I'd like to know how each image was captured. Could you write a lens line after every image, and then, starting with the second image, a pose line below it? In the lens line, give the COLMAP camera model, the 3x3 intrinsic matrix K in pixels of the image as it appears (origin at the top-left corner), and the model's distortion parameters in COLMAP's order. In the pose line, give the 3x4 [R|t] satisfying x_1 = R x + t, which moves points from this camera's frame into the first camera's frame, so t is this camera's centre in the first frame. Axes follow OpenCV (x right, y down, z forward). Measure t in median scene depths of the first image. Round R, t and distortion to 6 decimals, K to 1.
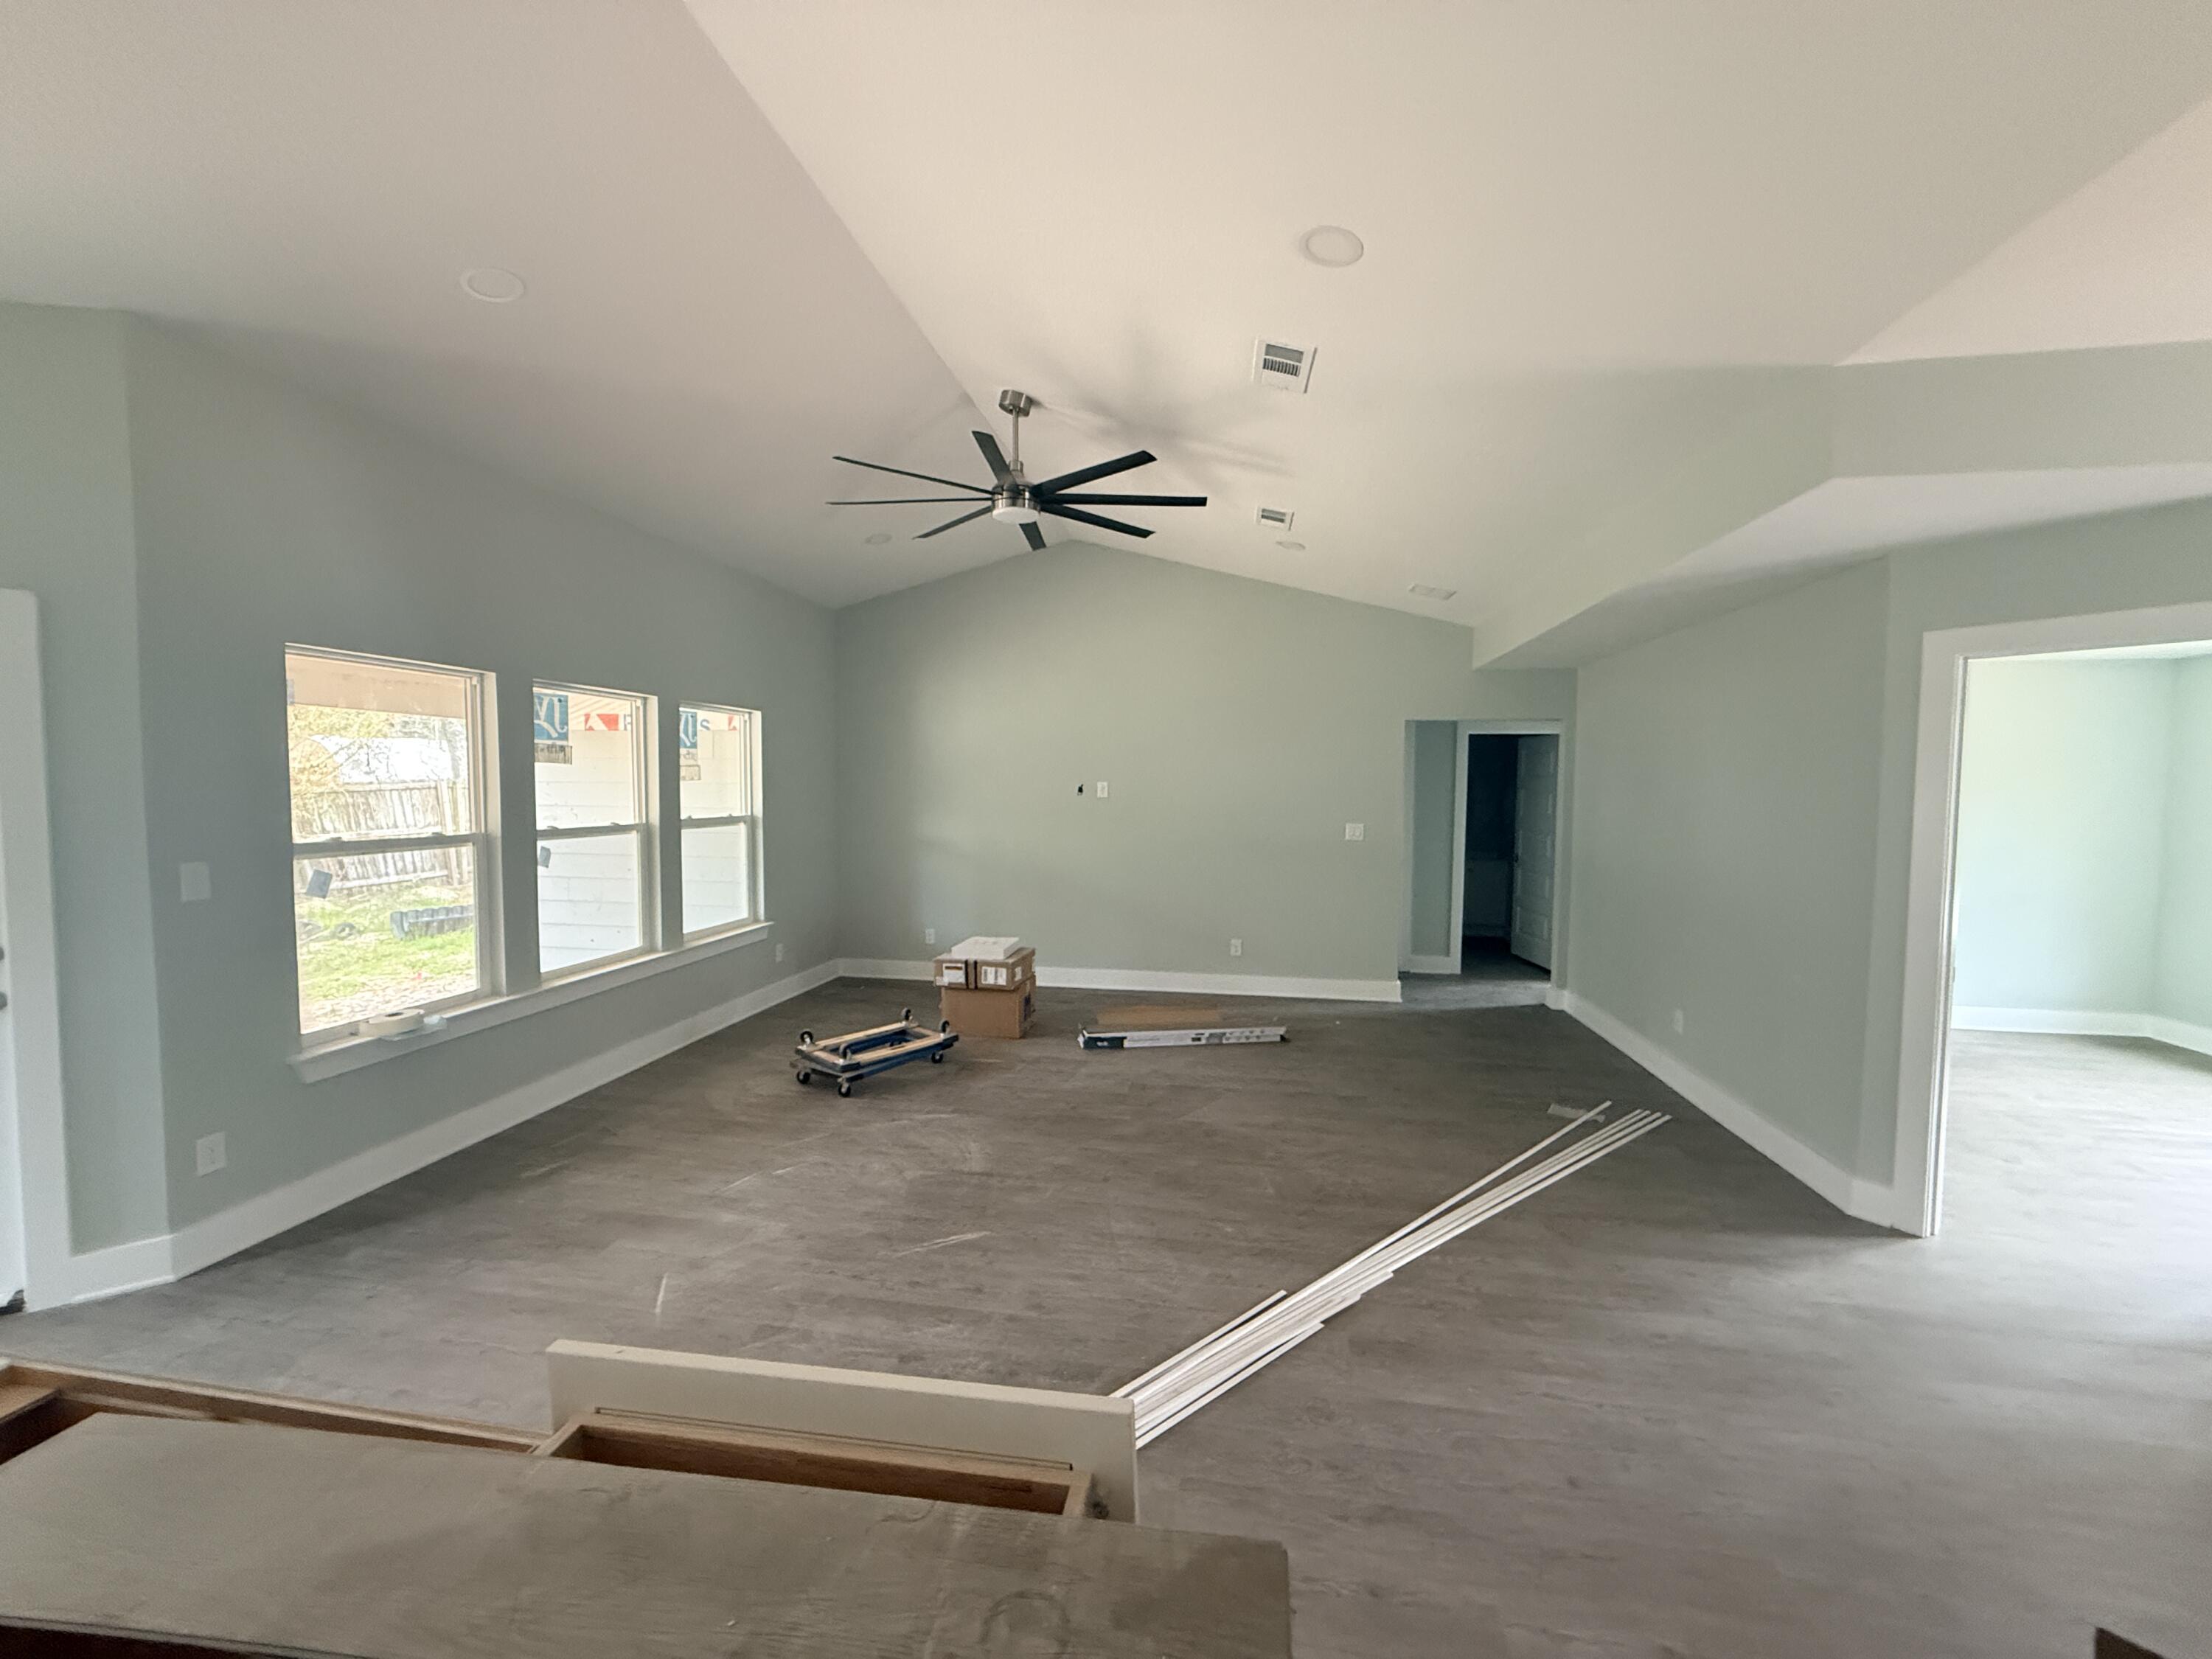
lens RADIAL K [[881.7, 0, 1097.3], [0, 881.7, 832.7], [0, 0, 1]] dist [0.000342, -0.000536]
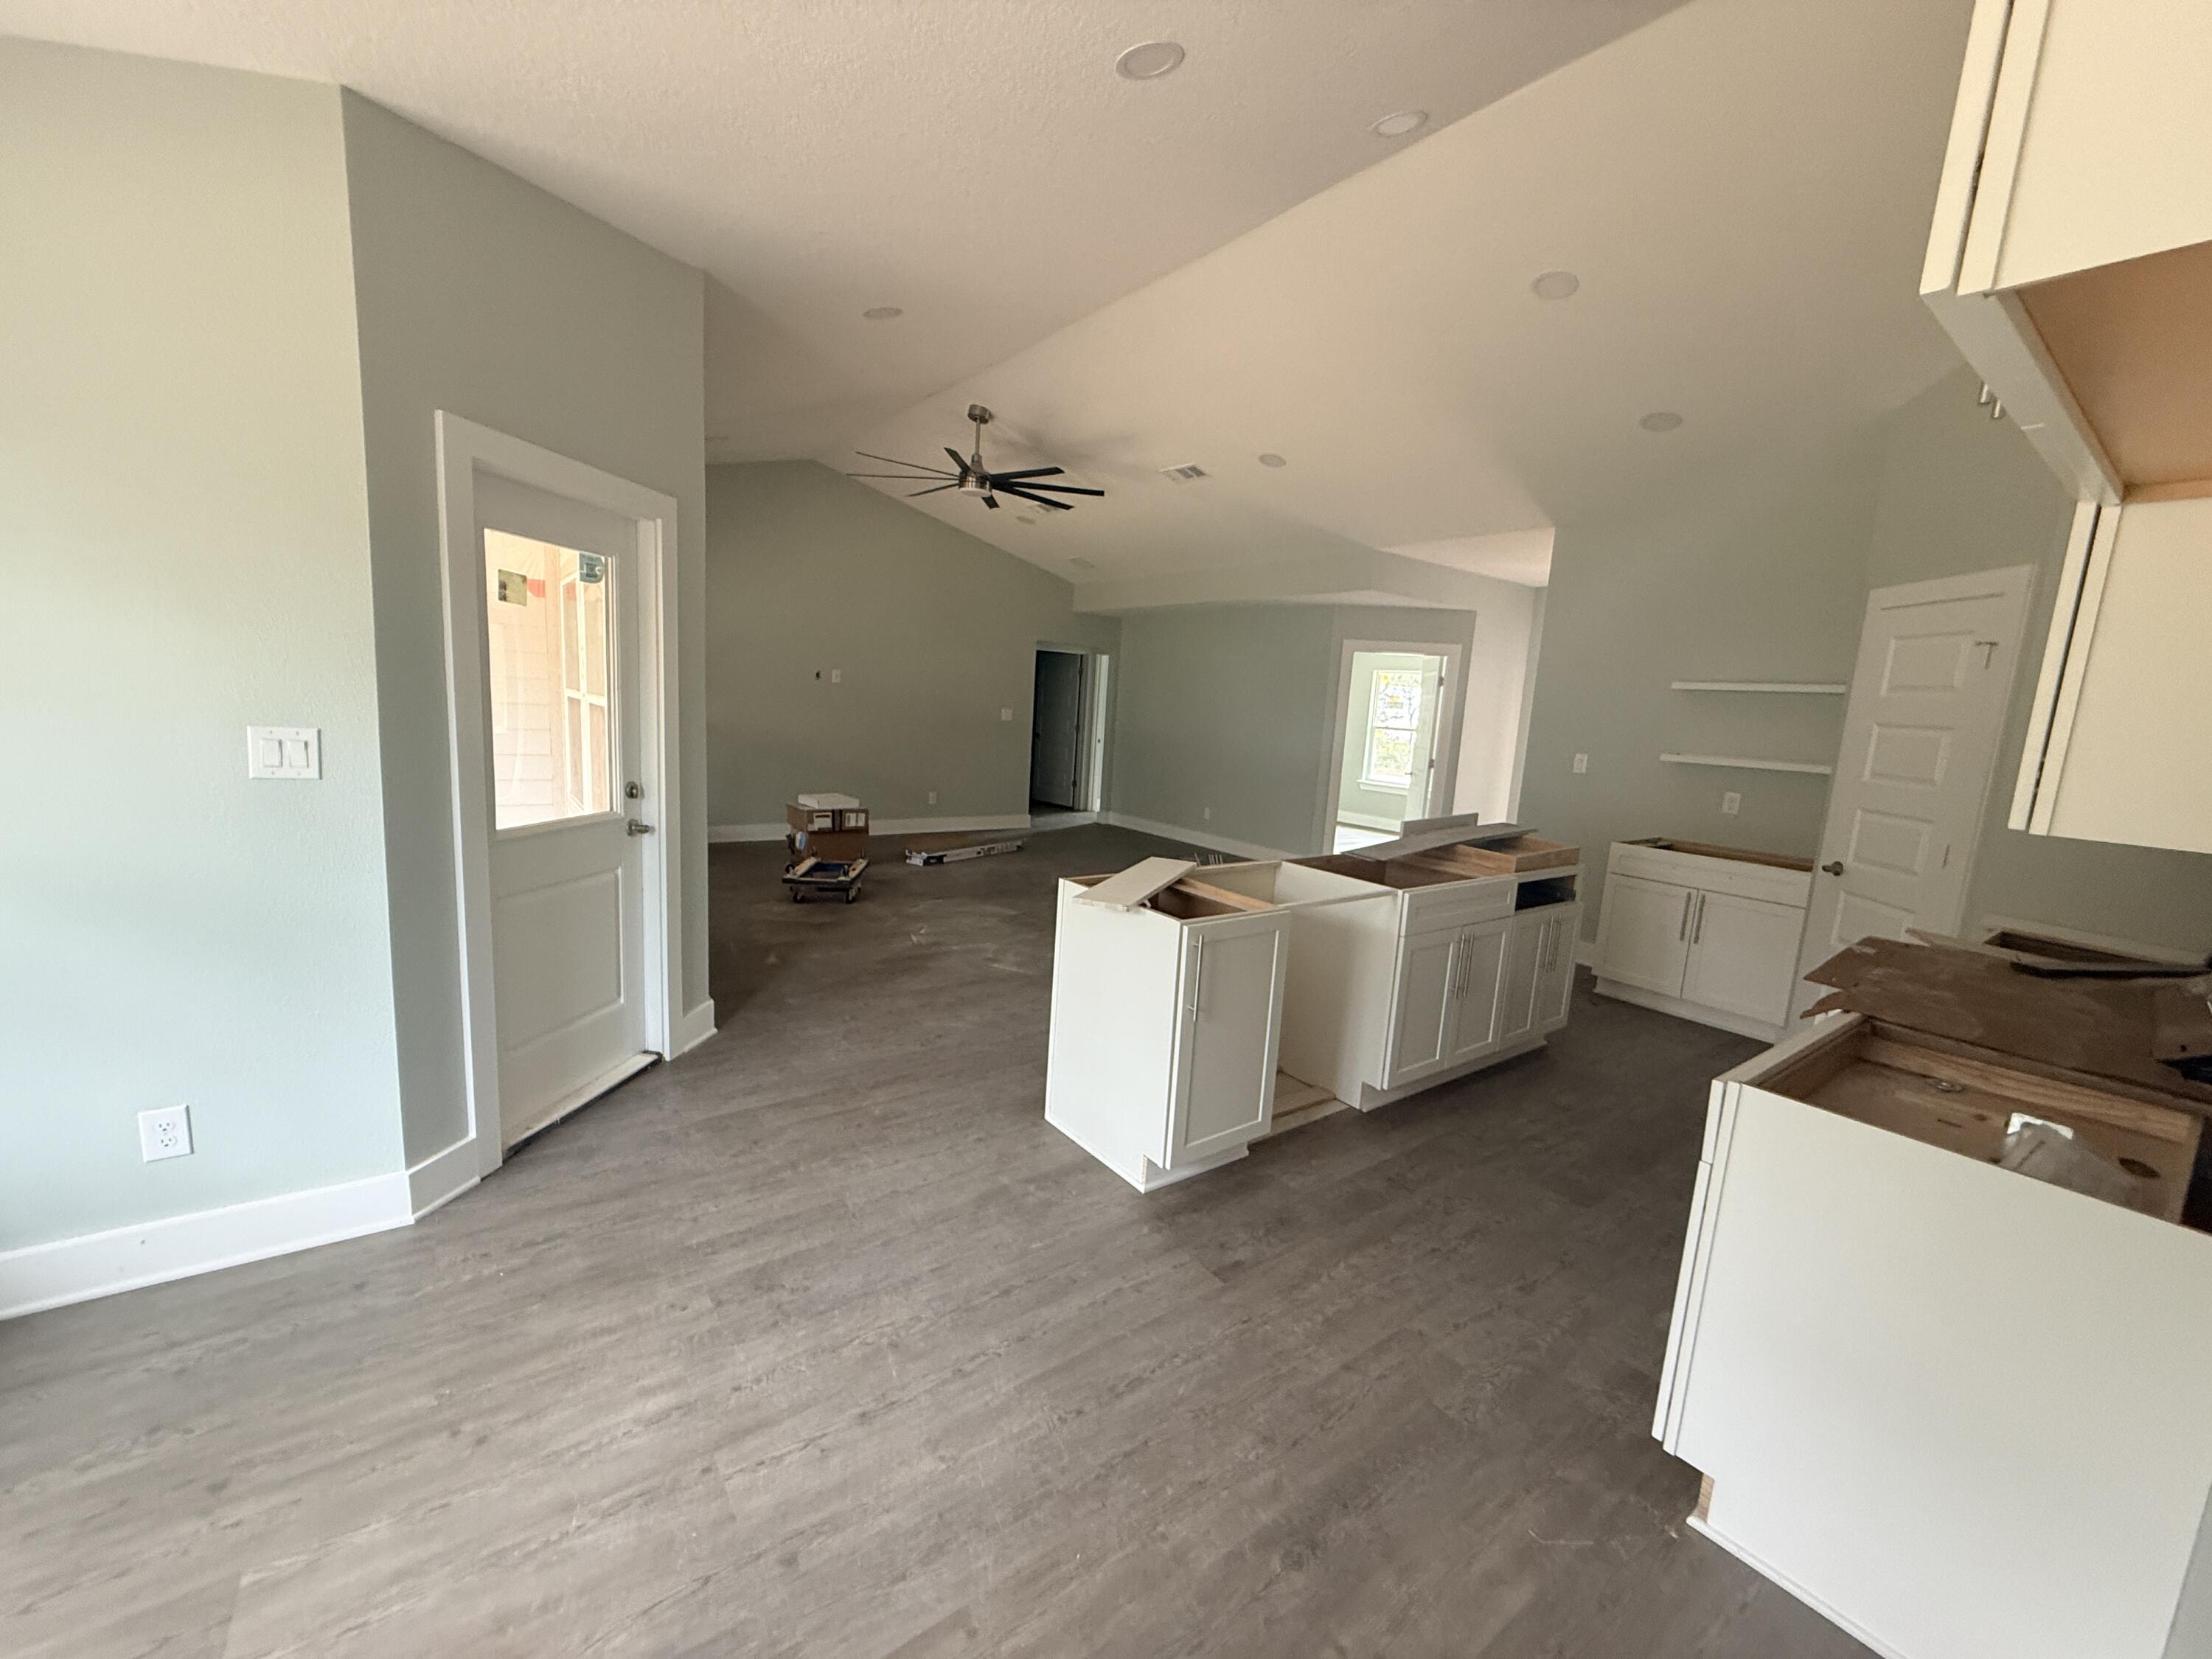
lens RADIAL K [[881.7, 0, 1097.3], [0, 881.7, 832.7], [0, 0, 1]] dist [0.000342, -0.000536]
pose [[0.687622, -0.076833, 0.721992, -0.916472], [-0.013736, 0.992831, 0.118738, 0.023468], [-0.725939, -0.091565, 0.681637, -0.173646]]
